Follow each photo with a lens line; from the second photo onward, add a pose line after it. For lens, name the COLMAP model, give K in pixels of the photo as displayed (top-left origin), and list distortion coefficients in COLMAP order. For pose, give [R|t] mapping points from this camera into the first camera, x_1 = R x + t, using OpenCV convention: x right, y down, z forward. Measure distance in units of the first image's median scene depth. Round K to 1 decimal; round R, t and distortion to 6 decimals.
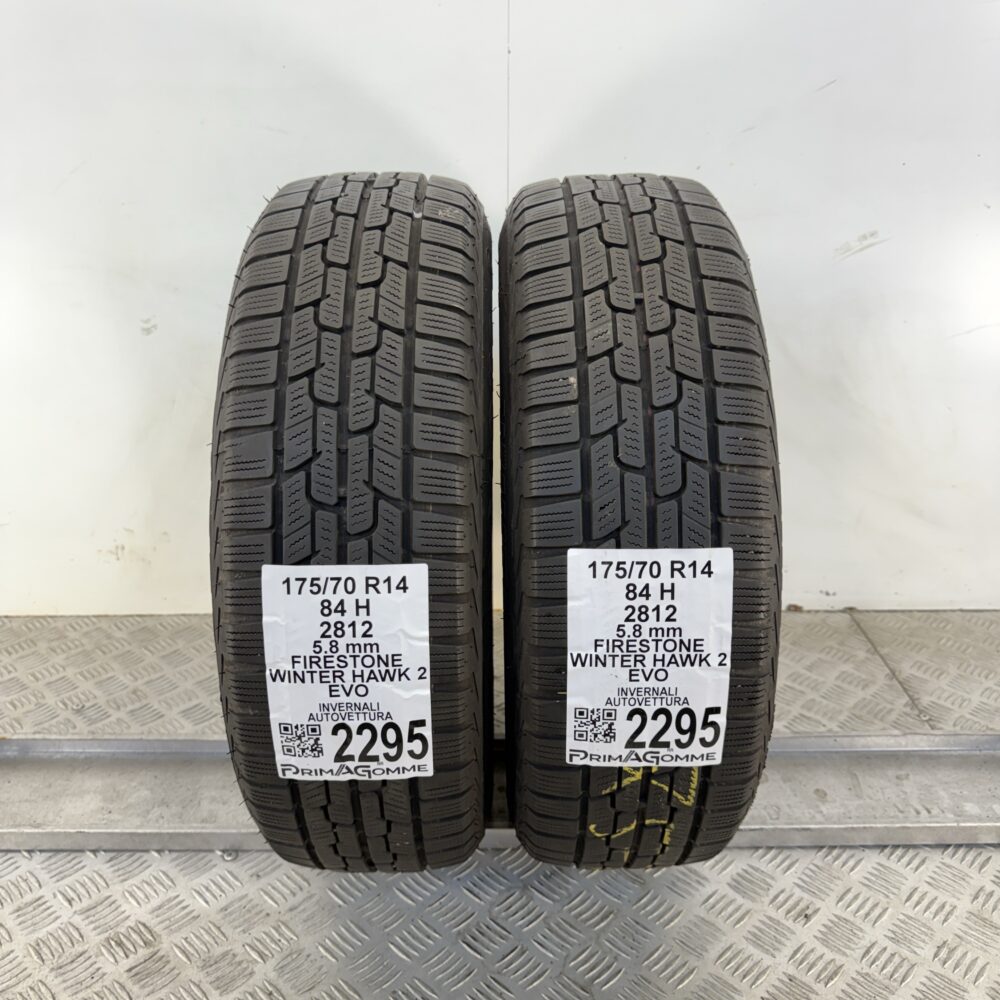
lens RADIAL K [[1003.3, 0, 508.0], [0, 1003.3, 497.7], [0, 0, 1]] dist [0.038002, 0.000000]
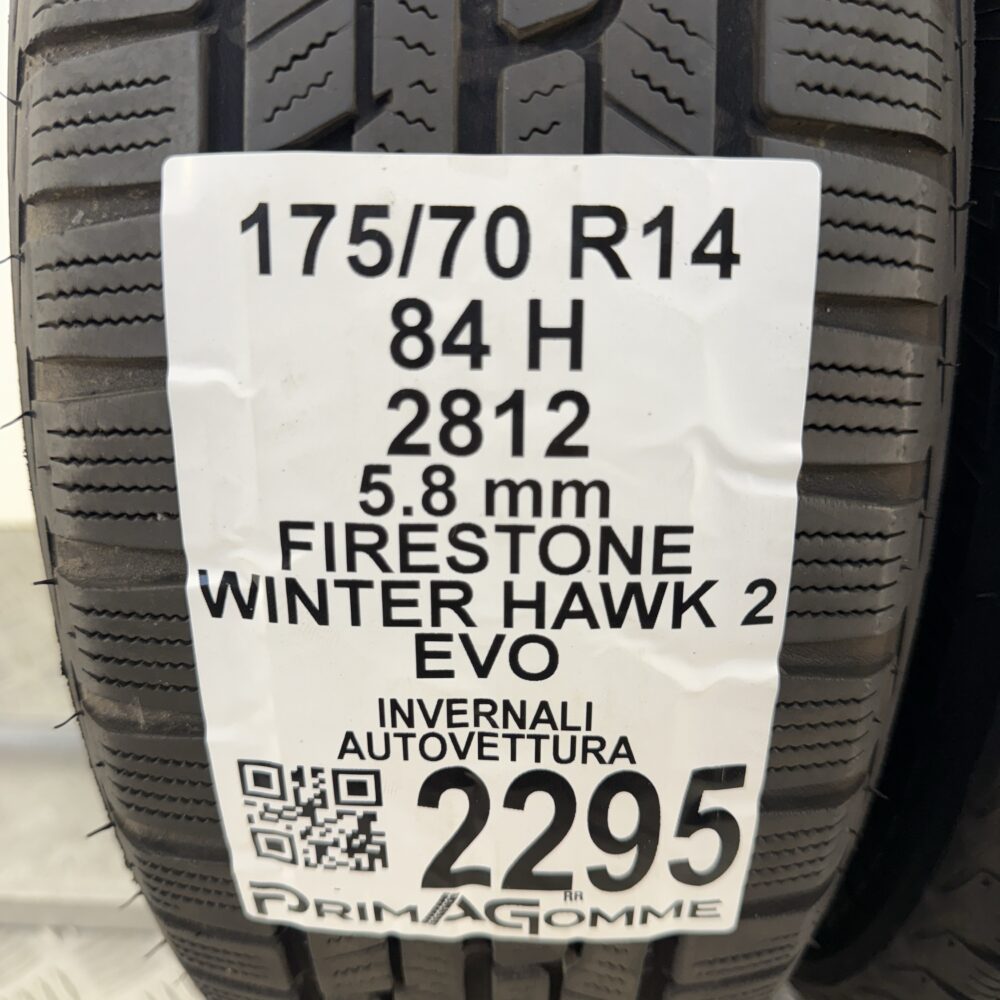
lens RADIAL K [[1003.3, 0, 488.2], [0, 1003.3, 498.2], [0, 0, 1]] dist [0.038002, 0.000000]
pose [[0.998331, 0.021644, -0.053545, -0.145026], [-0.018820, 0.998434, 0.052688, 0.135224], [0.054602, -0.051592, 0.997174, 0.734567]]
